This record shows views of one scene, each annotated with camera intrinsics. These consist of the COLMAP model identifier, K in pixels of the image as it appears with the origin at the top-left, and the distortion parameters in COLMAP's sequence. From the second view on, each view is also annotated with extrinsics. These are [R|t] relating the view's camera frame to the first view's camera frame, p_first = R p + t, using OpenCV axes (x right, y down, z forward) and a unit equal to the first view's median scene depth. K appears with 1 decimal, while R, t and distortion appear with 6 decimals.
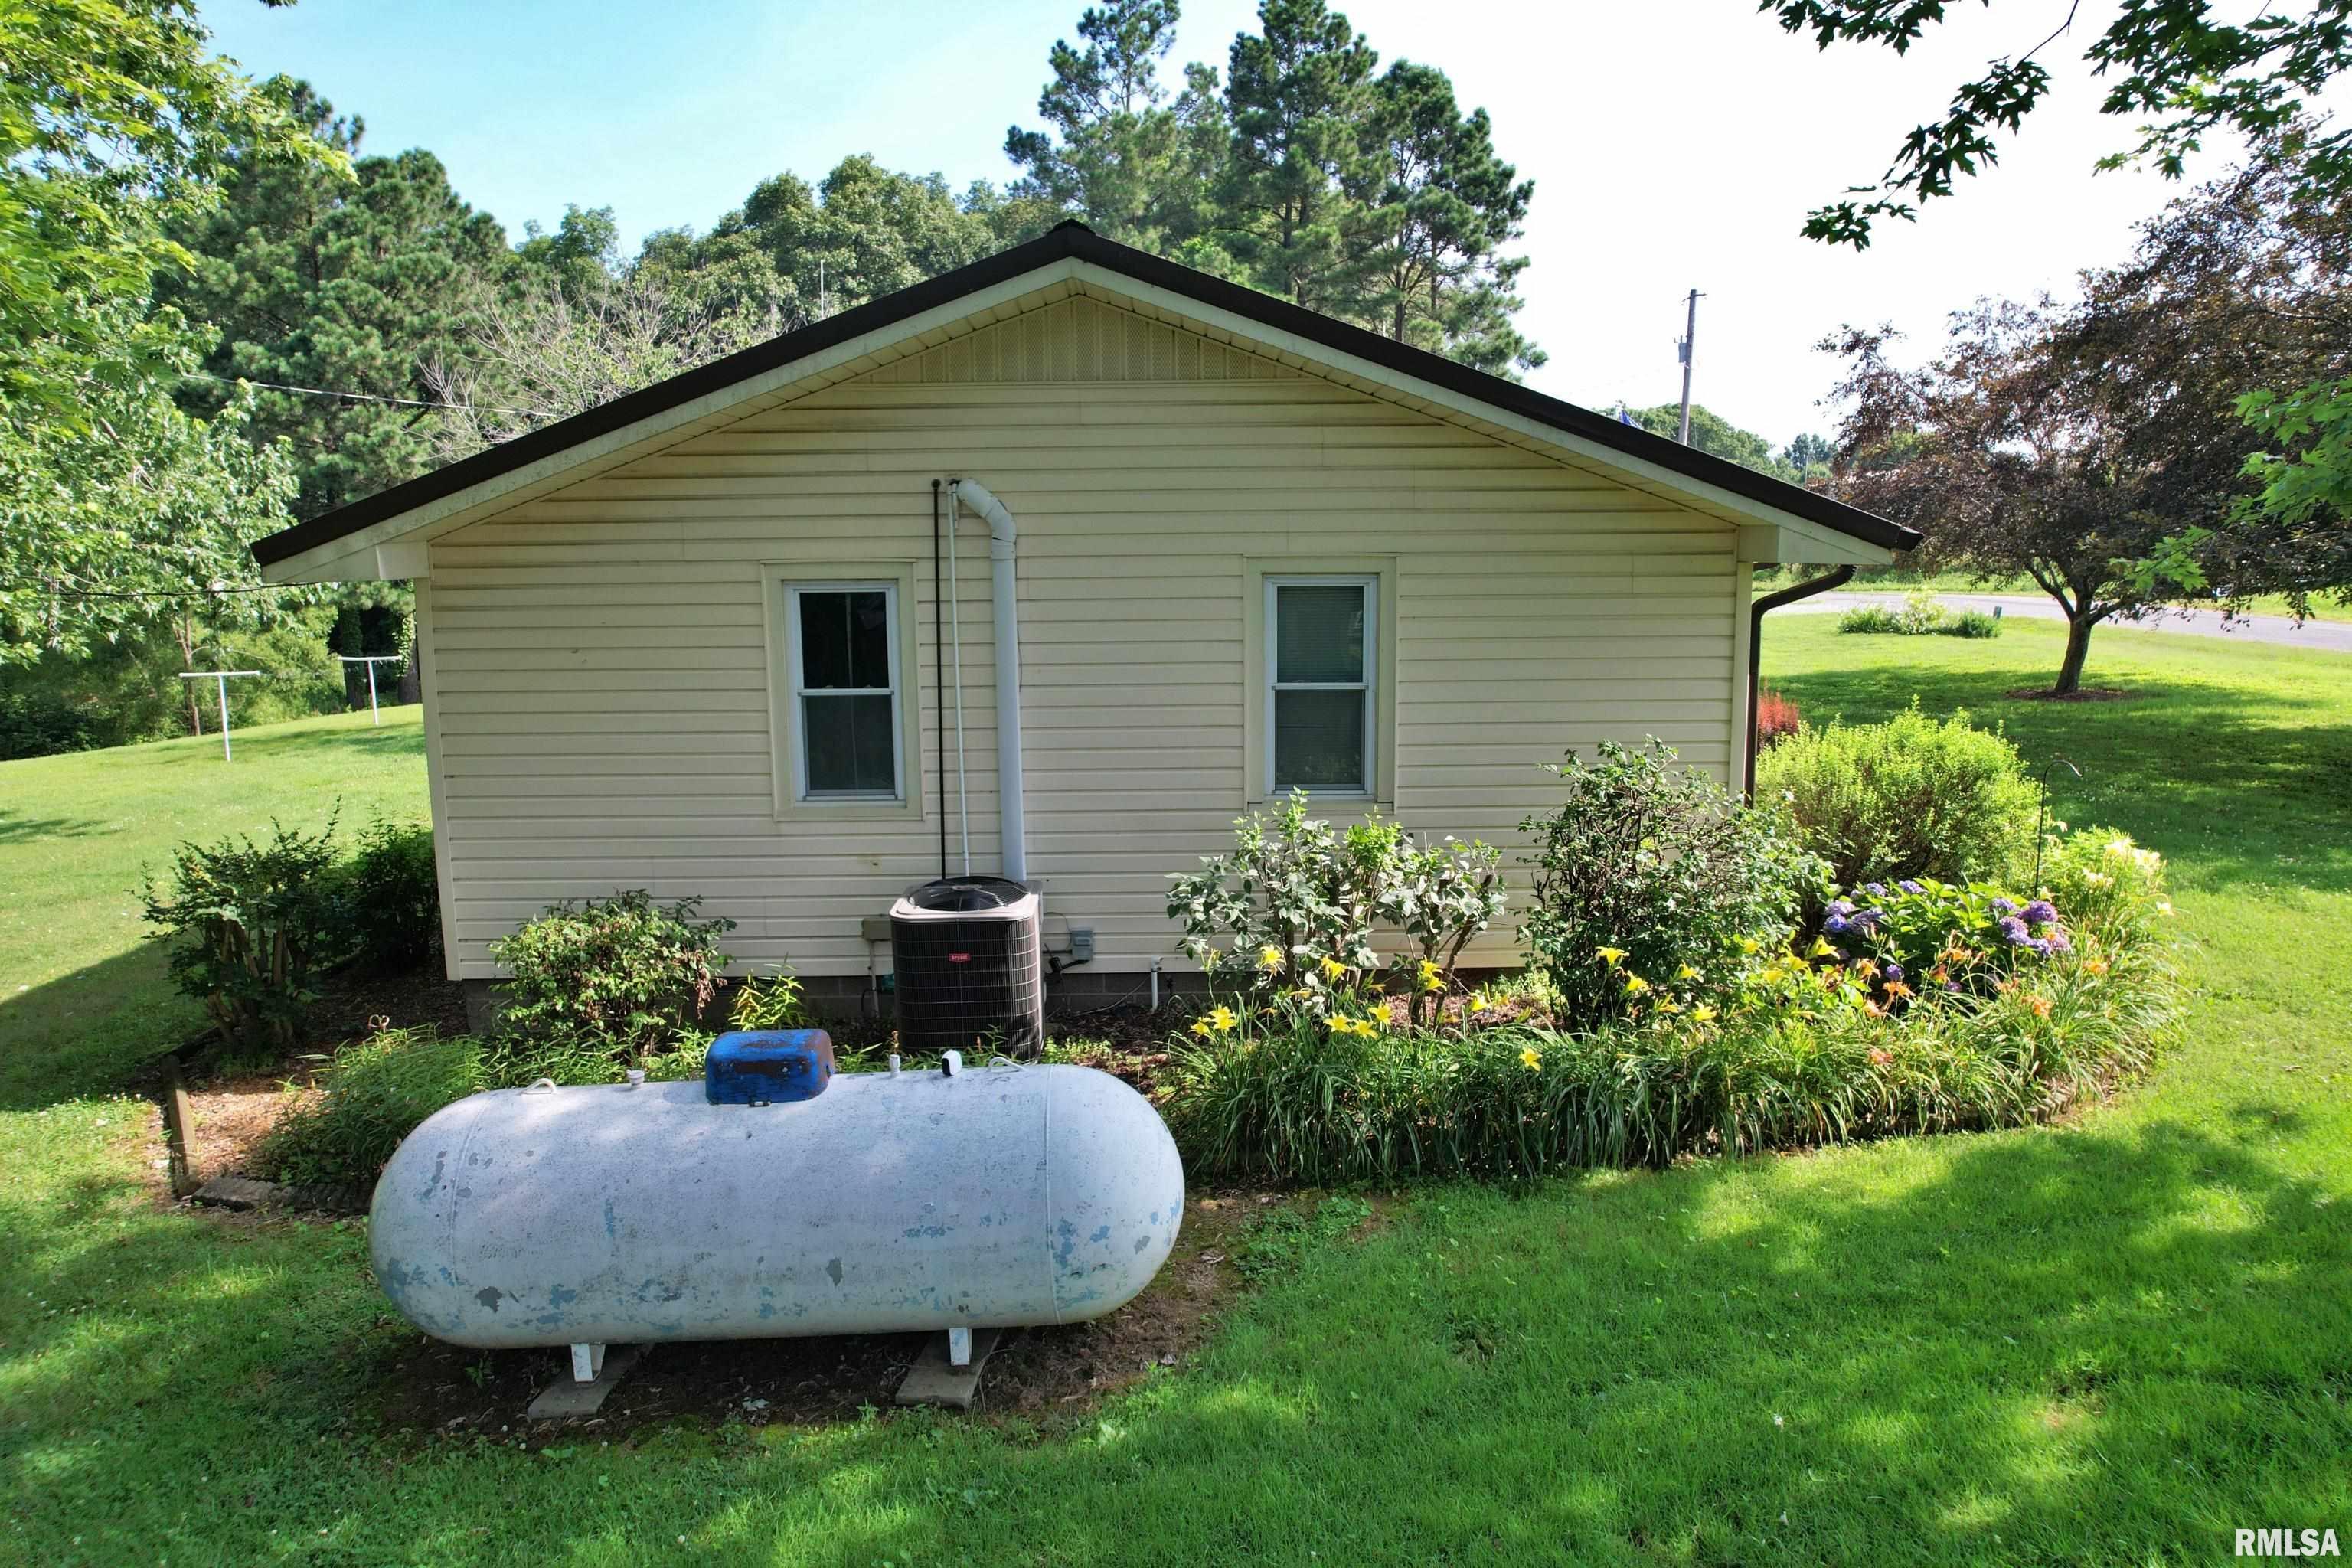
lens RADIAL K [[1526.6, 0, 1187.5], [0, 1526.6, 791.0], [0, 0, 1]] dist [-0.065650, 0.062944]
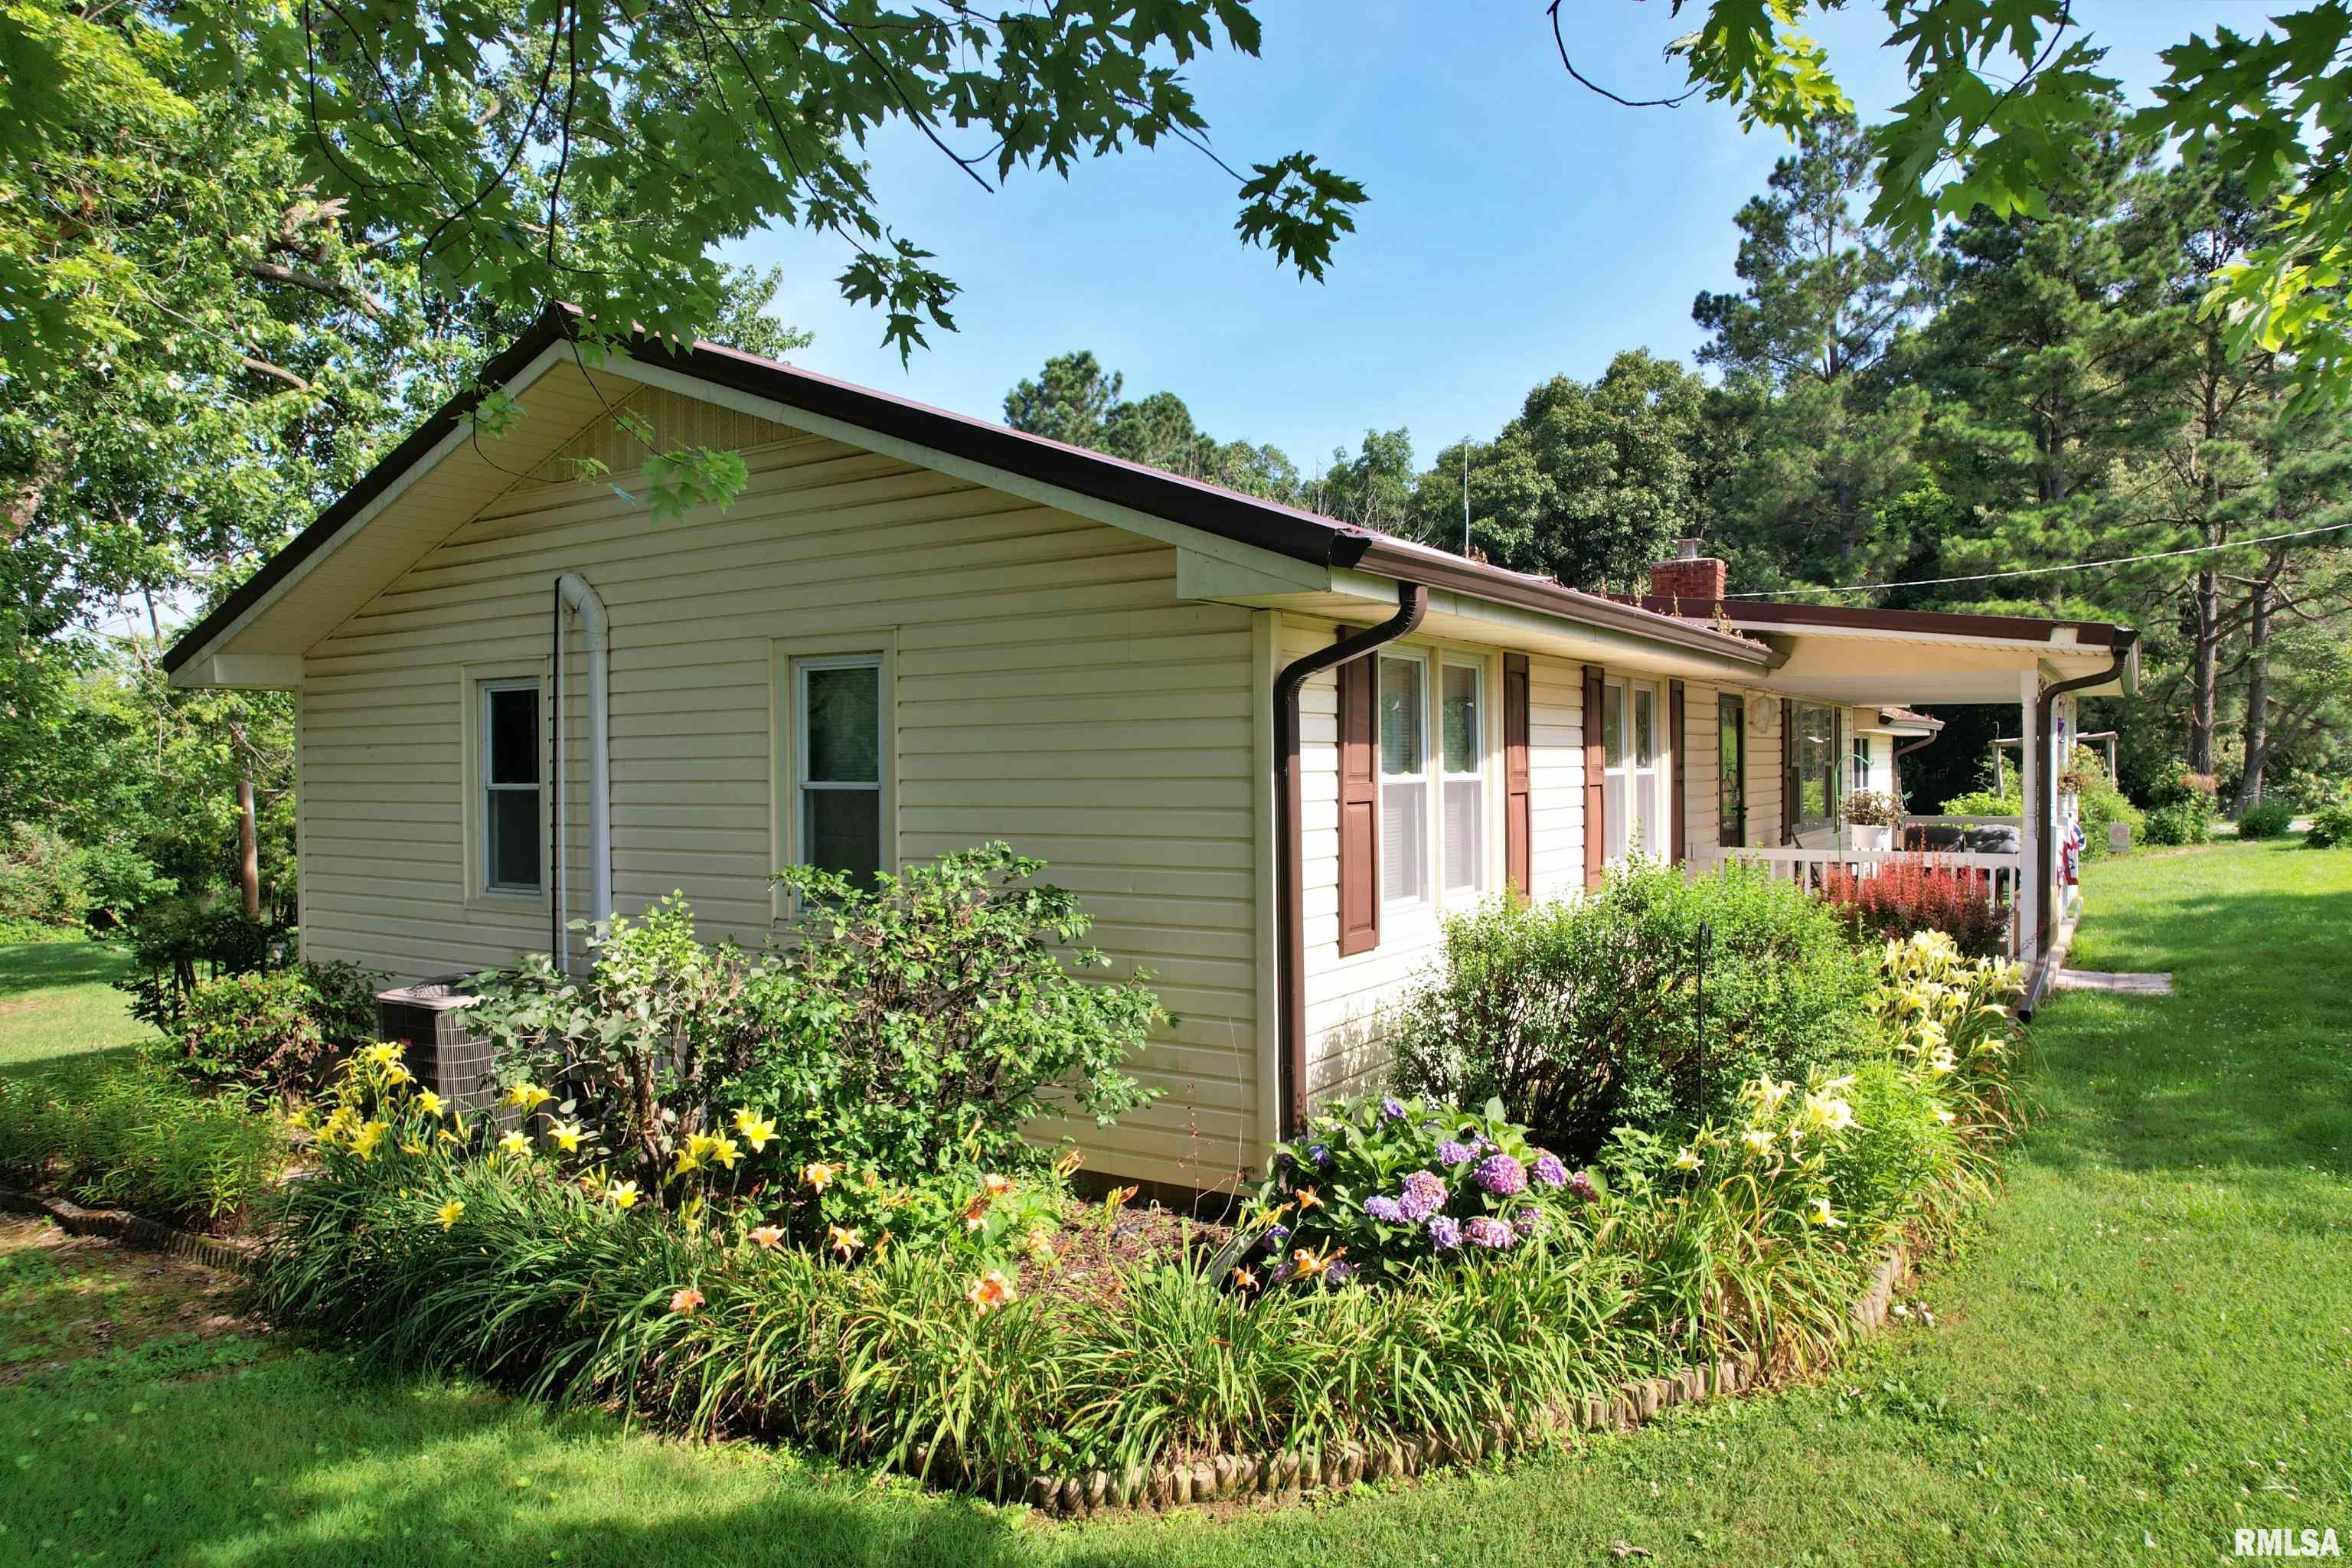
lens RADIAL K [[1526.6, 0, 1182.4], [0, 1526.6, 776.8], [0, 0, 1]] dist [-0.065650, 0.062944]
pose [[0.831456, 0.005590, -0.555562, 0.153859], [-0.085167, 0.989413, -0.117506, 0.002097], [0.549024, 0.145017, 0.823130, 0.087126]]
